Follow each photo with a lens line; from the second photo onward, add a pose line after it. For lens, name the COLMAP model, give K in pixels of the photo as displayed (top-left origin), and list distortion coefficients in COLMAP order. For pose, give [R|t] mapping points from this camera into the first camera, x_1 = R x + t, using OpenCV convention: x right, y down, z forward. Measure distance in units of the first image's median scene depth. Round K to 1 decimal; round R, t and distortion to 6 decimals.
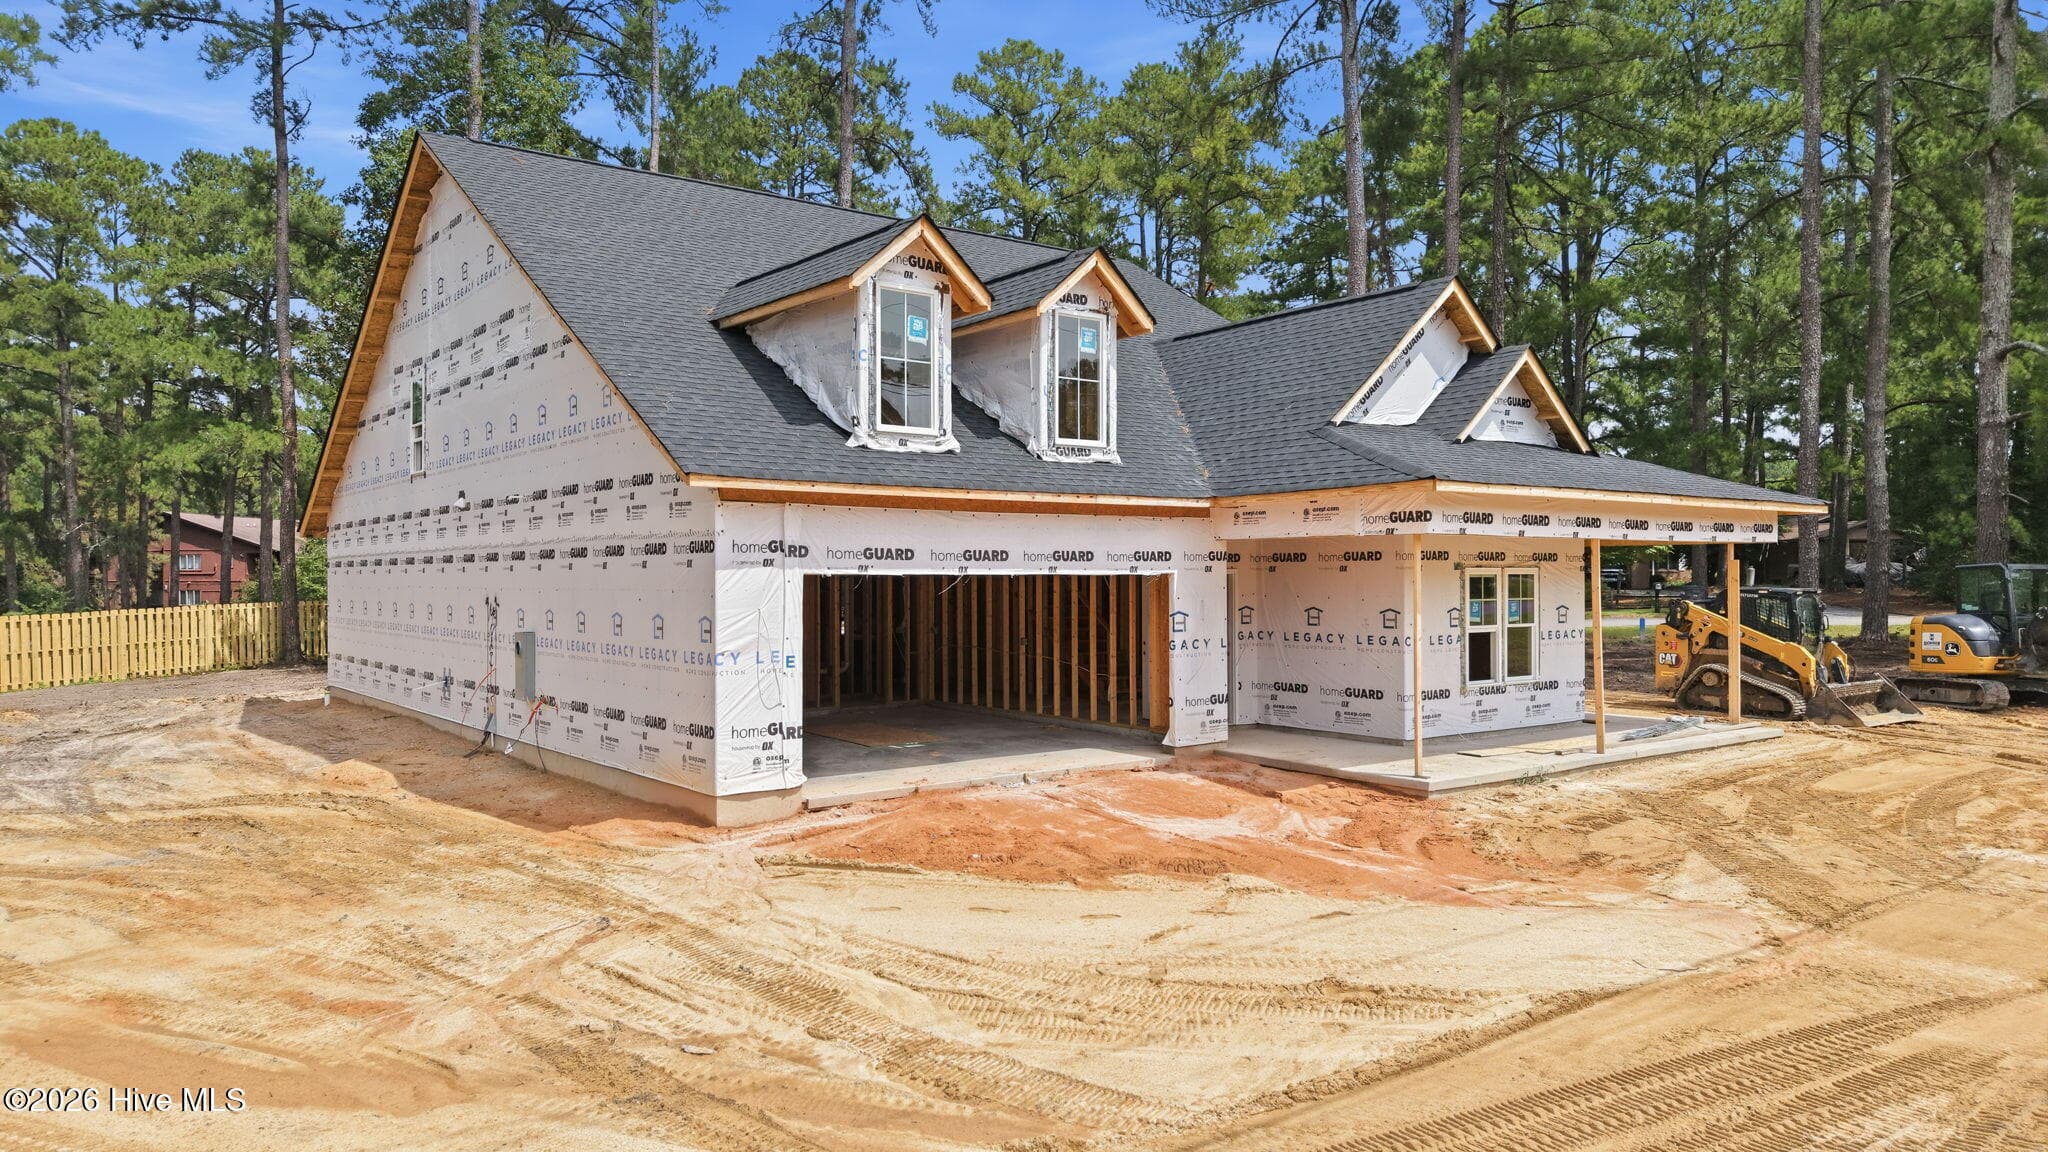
lens RADIAL K [[1418.4, 0, 1024.0], [0, 1418.4, 576.0], [0, 0, 1]] dist [0.080215, -0.061778]
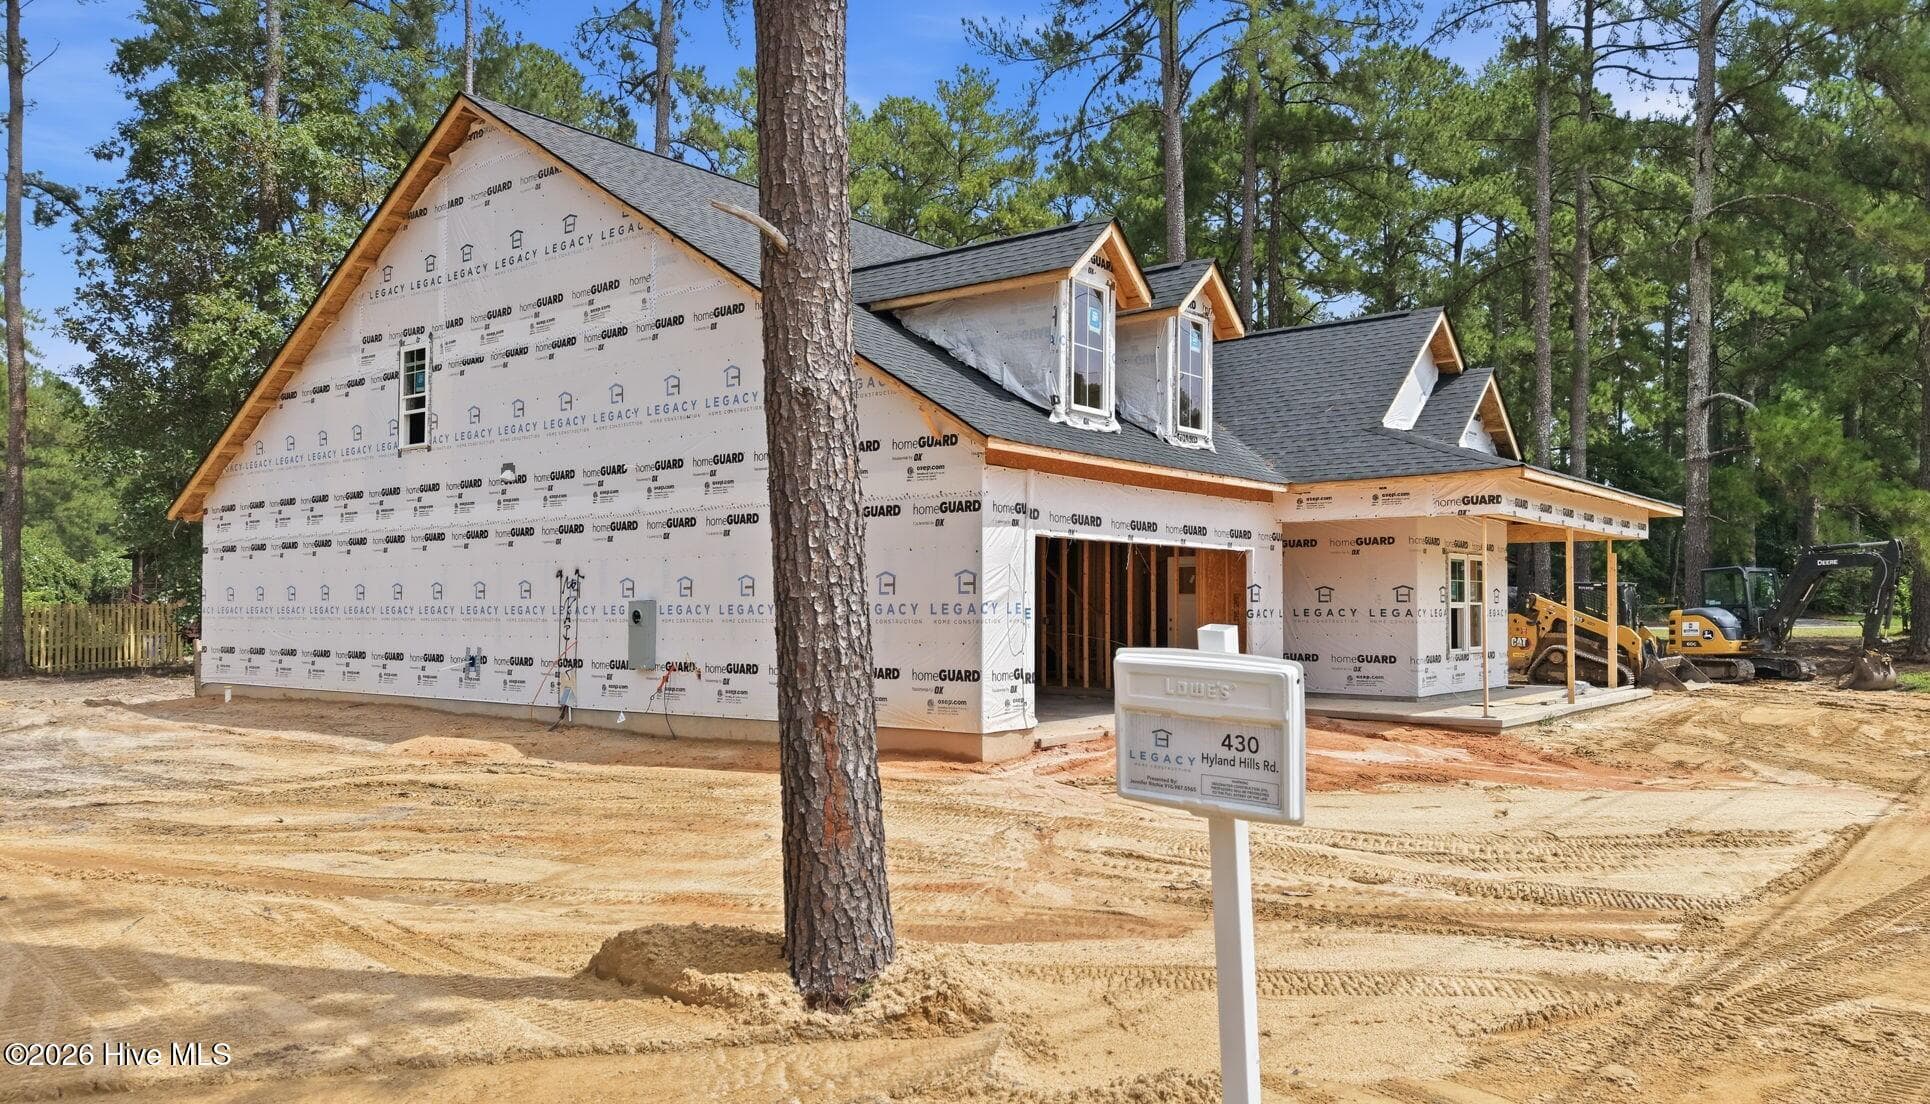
lens RADIAL K [[1427.6, 0, 1037.7], [0, 1427.6, 579.3], [0, 0, 1]] dist [0.105130, -0.116345]
pose [[0.959504, 0.009588, 0.281532, -0.382426], [-0.003221, 0.999729, -0.023068, 0.048426], [-0.281677, 0.021227, 0.959274, -0.050393]]
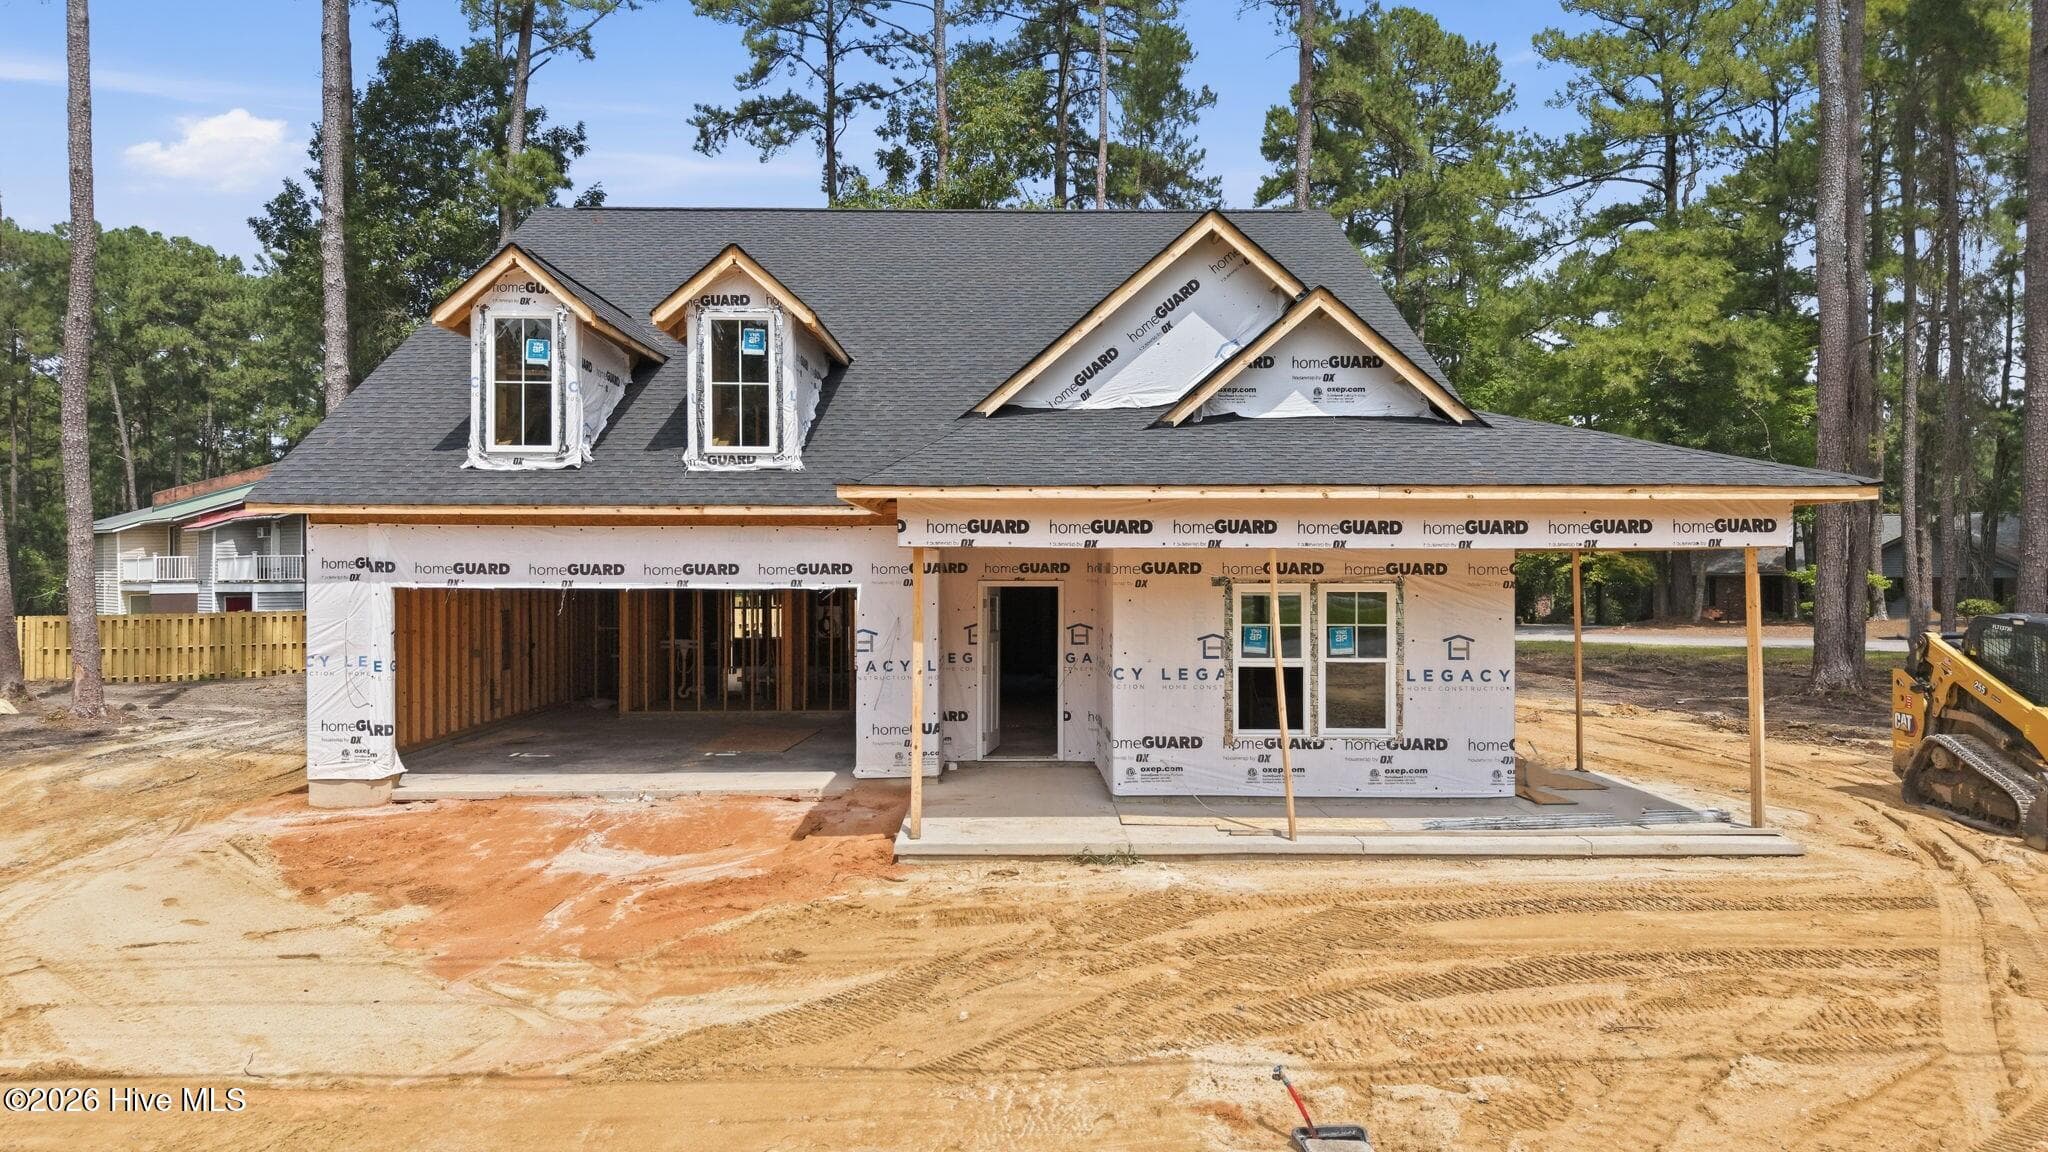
lens RADIAL K [[1427.5, 0, 992.1], [0, 1427.5, 580.1], [0, 0, 1]] dist [0.013797, -0.004783]
pose [[0.801613, 0.009996, -0.597759, 0.724120], [-0.003291, 0.999919, 0.012308, -0.018187], [0.597834, -0.007899, 0.801581, 0.320064]]
